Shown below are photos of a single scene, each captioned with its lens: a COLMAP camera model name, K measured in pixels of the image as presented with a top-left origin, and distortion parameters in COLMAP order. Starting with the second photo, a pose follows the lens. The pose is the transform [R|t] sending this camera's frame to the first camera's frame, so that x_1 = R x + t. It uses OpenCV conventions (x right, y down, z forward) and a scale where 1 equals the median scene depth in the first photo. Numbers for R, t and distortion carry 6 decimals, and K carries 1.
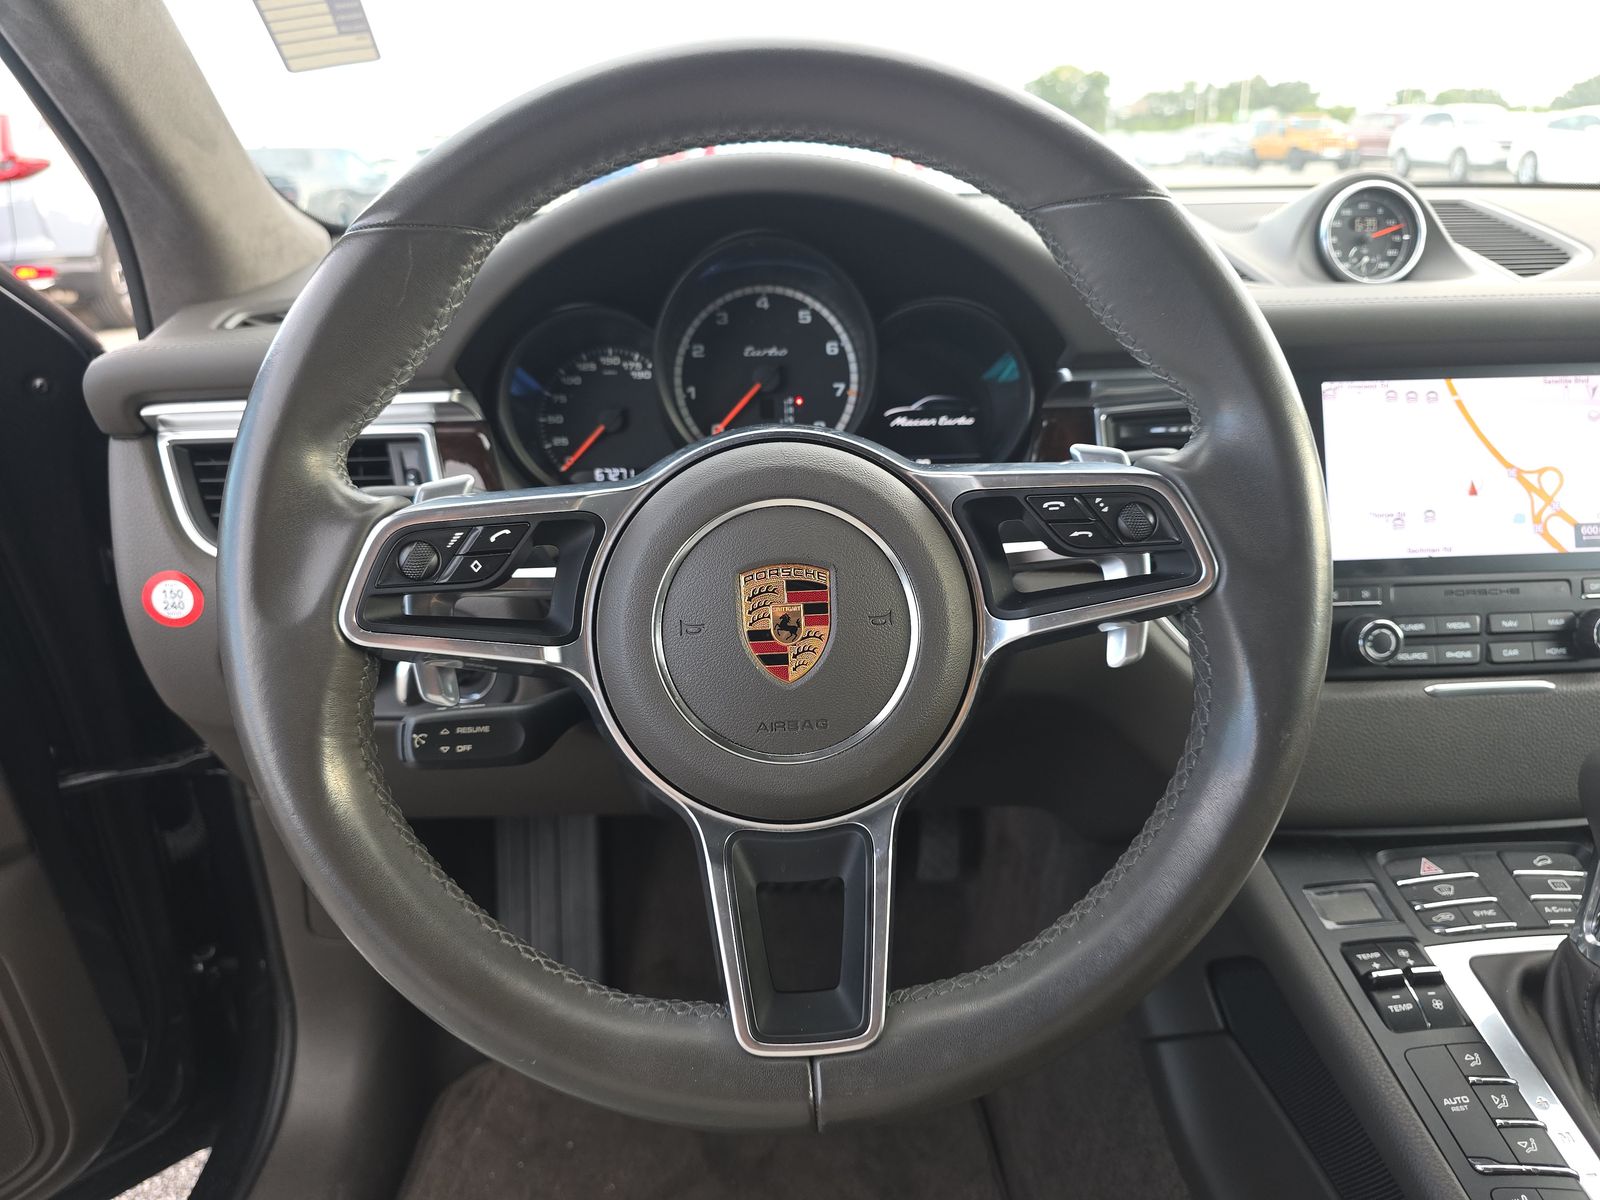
lens RADIAL K [[1144.9, 0, 800.0], [0, 1144.9, 600.0], [0, 0, 1]] dist [0.039072, 0.000075]
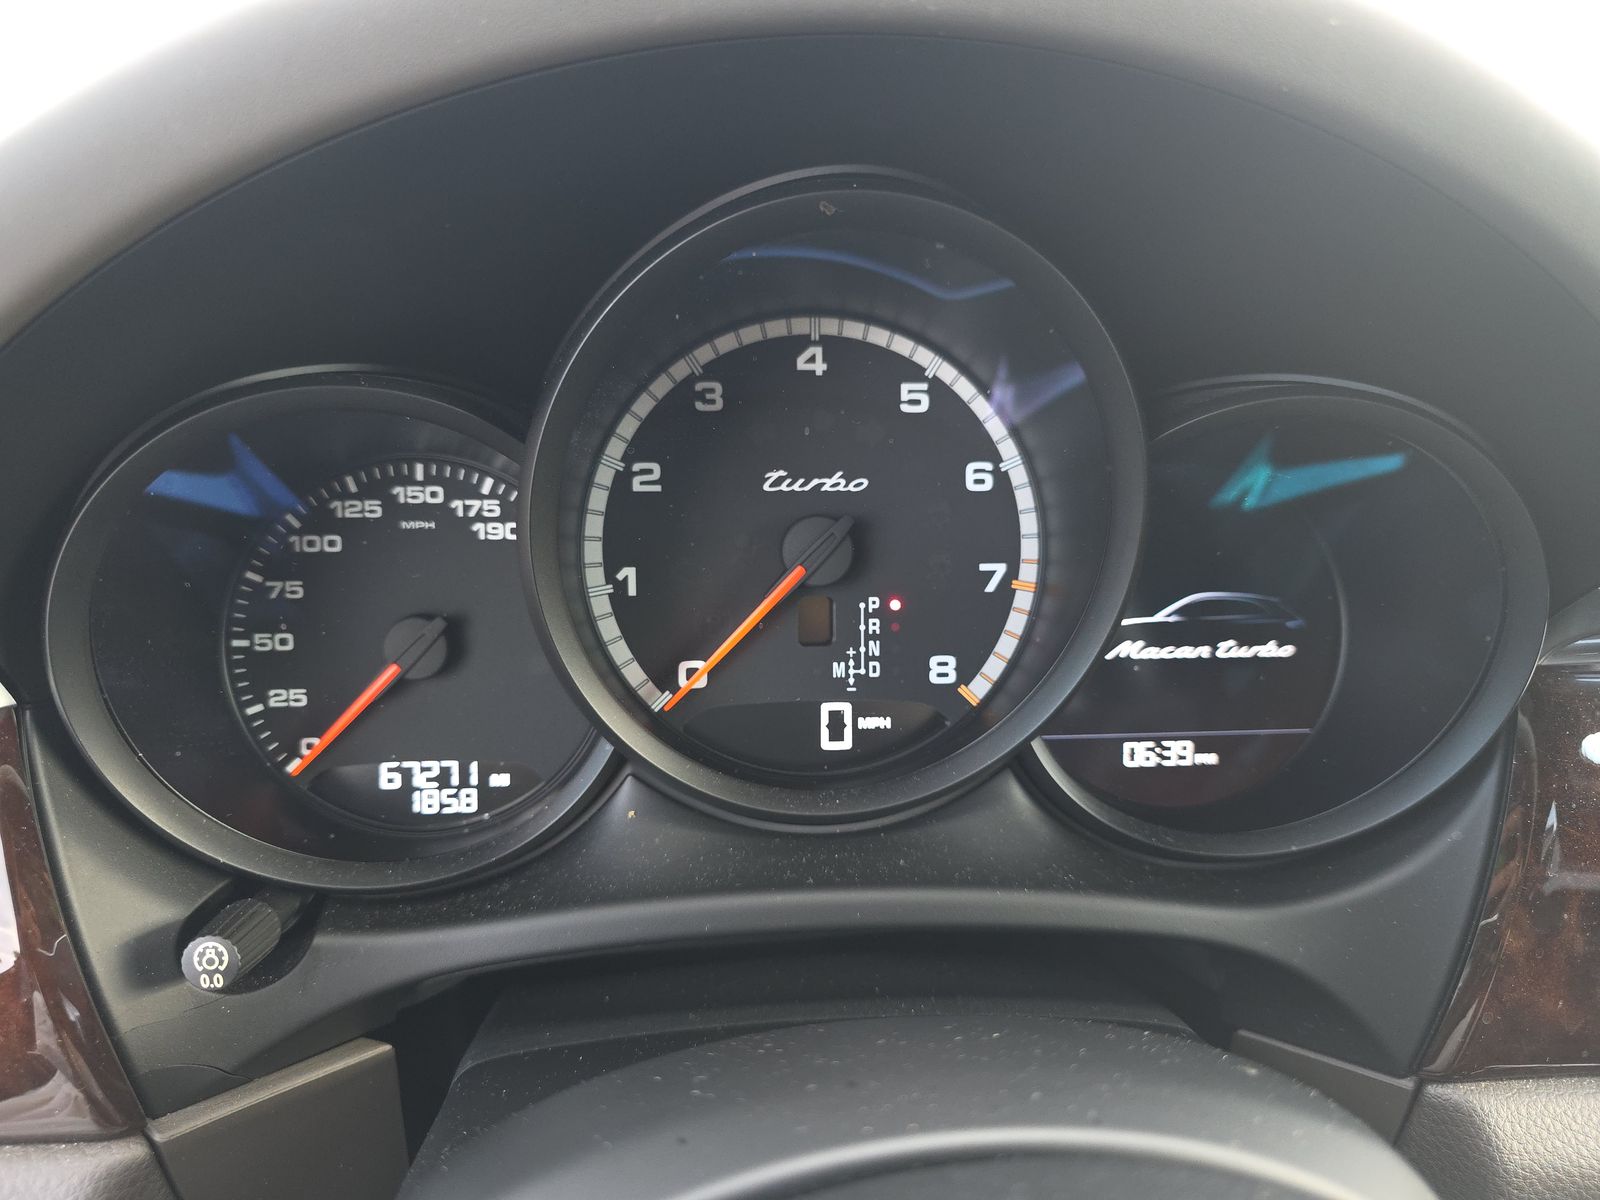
lens RADIAL K [[1201.0, 0, 800.0], [0, 1201.0, 600.0], [0, 0, 1]] dist [-0.025566, -0.001708]
pose [[0.995532, 0.011389, 0.093736, -0.073846], [-0.011681, 0.999928, 0.002568, -0.175339], [-0.093700, -0.003651, 0.995594, 0.581150]]
